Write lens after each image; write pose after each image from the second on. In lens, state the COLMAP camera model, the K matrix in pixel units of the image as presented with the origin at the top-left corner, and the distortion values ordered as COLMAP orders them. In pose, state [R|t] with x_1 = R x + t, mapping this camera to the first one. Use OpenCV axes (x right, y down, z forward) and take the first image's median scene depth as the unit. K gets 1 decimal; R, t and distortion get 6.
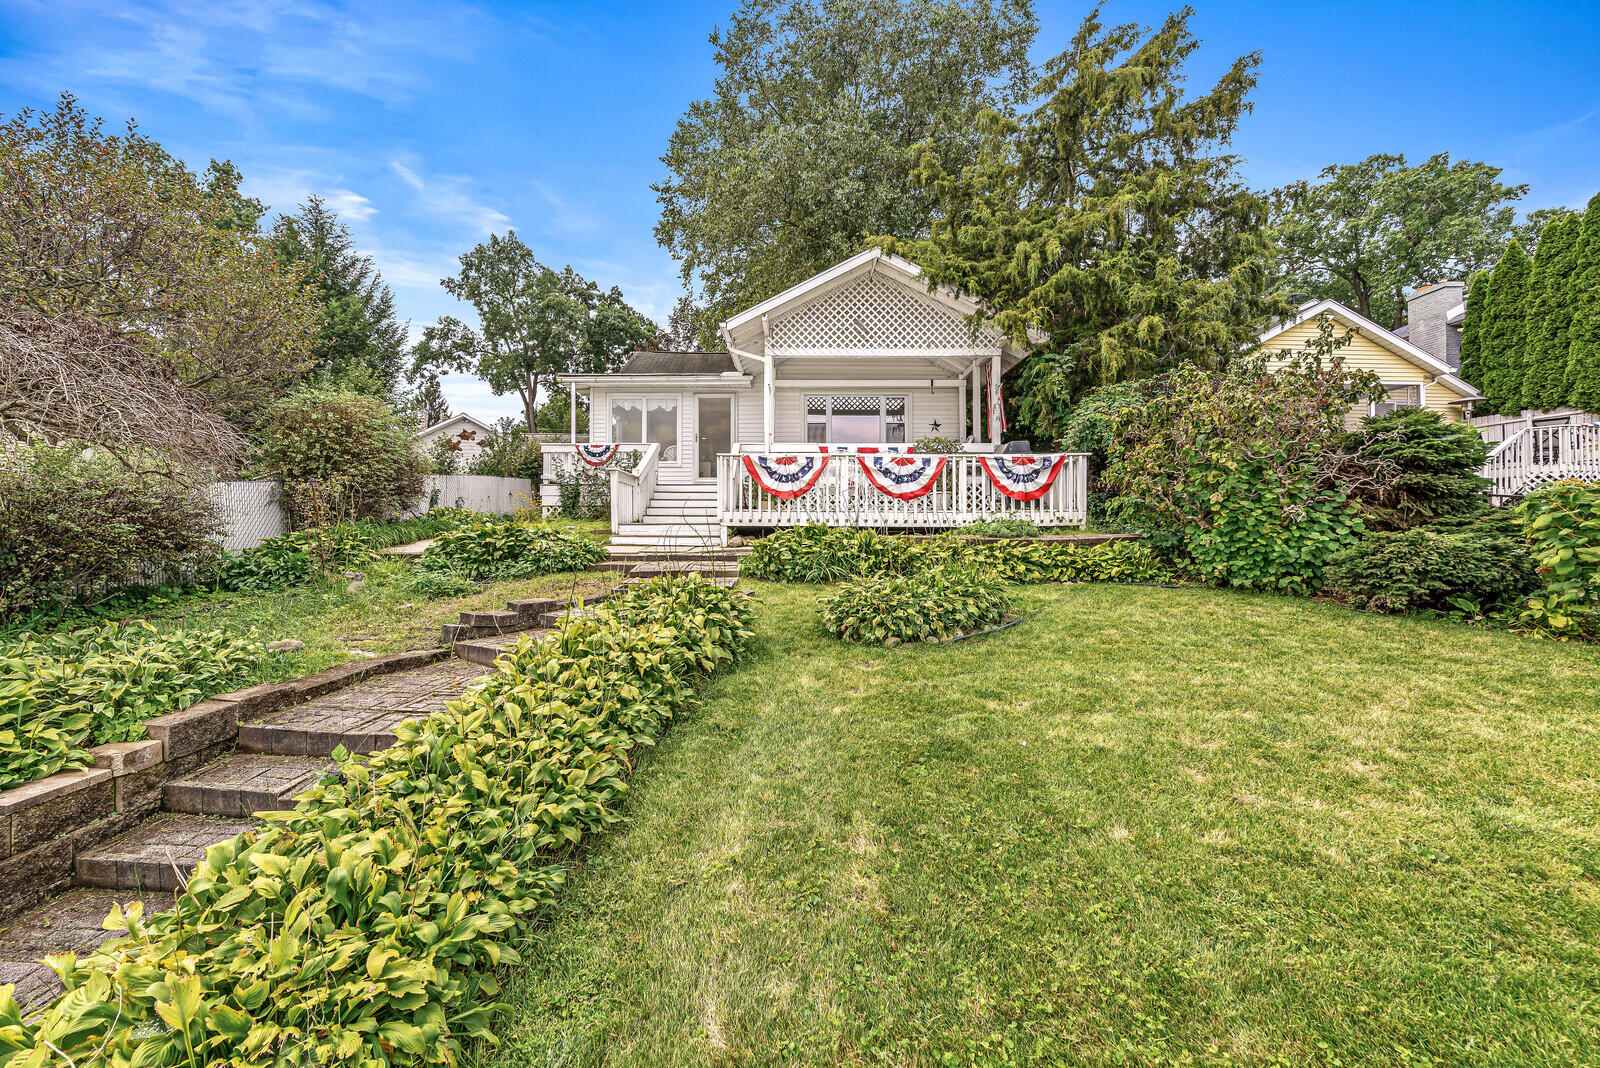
lens RADIAL K [[696.5, 0, 786.3], [0, 696.5, 523.4], [0, 0, 1]] dist [0.000948, -0.000234]
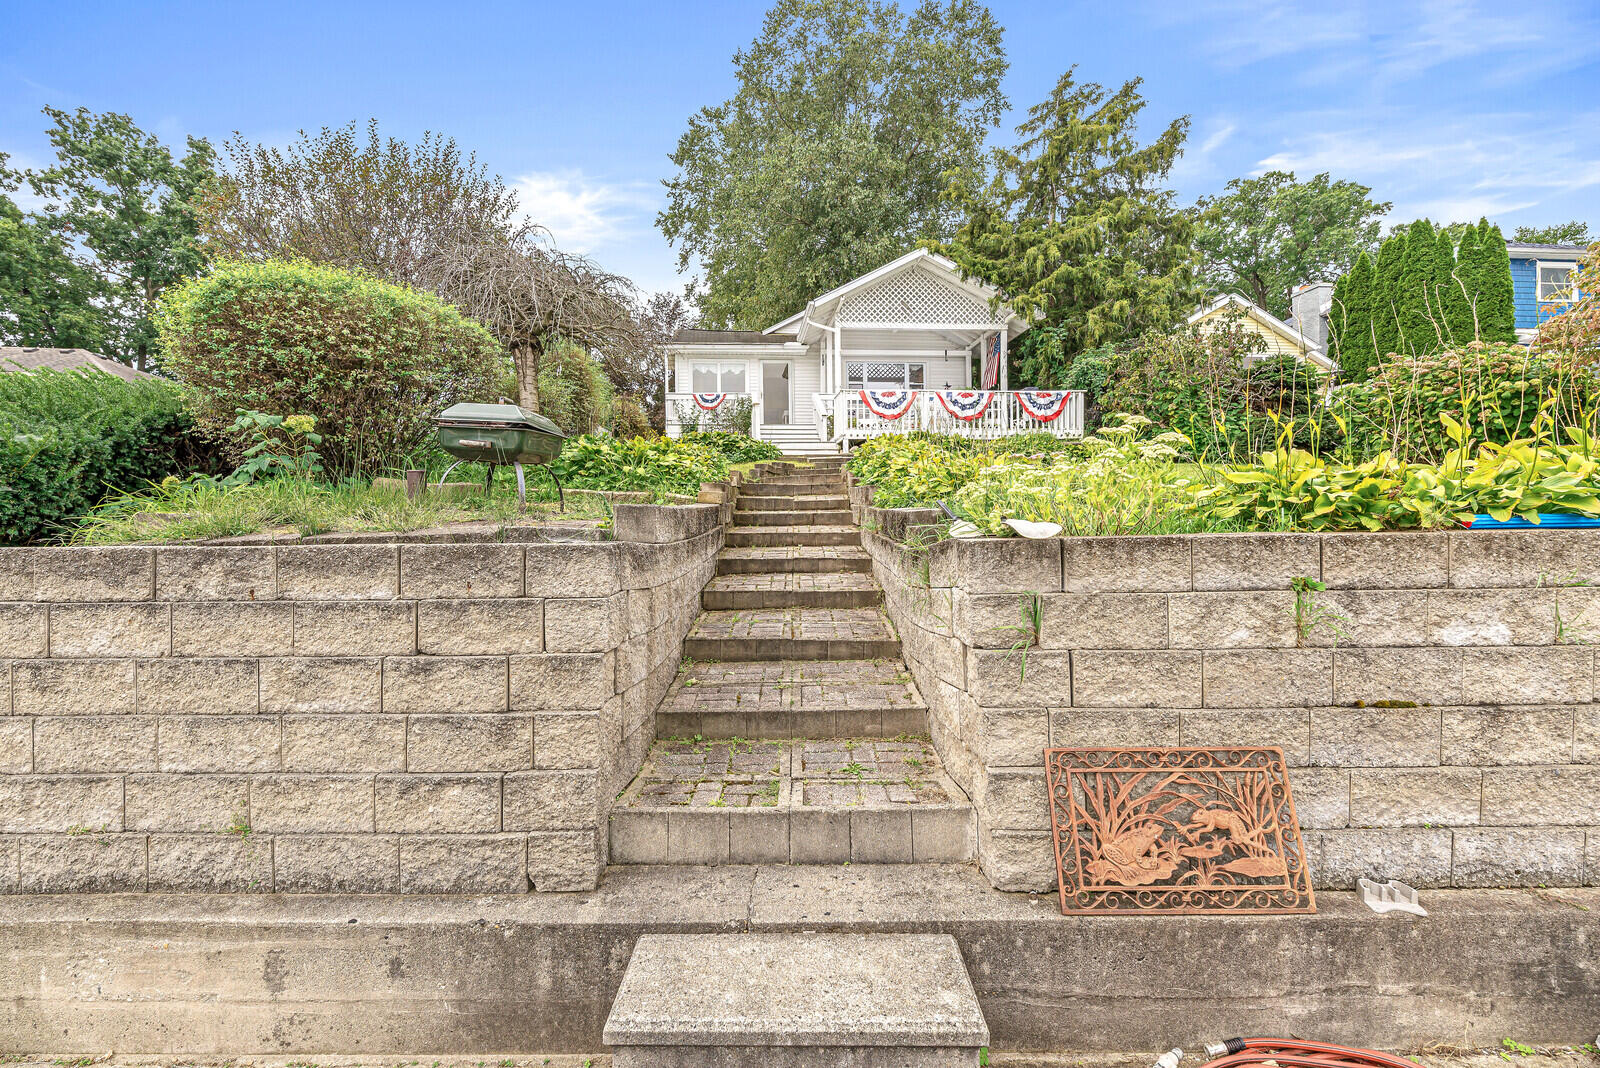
lens RADIAL K [[676.4, 0, 796.2], [0, 676.4, 520.2], [0, 0, 1]] dist [0.002574, -0.000321]
pose [[0.995939, -0.011172, 0.089337, -0.225471], [0.009590, 0.999790, 0.018127, 0.102904], [-0.089520, -0.017197, 0.995837, -0.285428]]
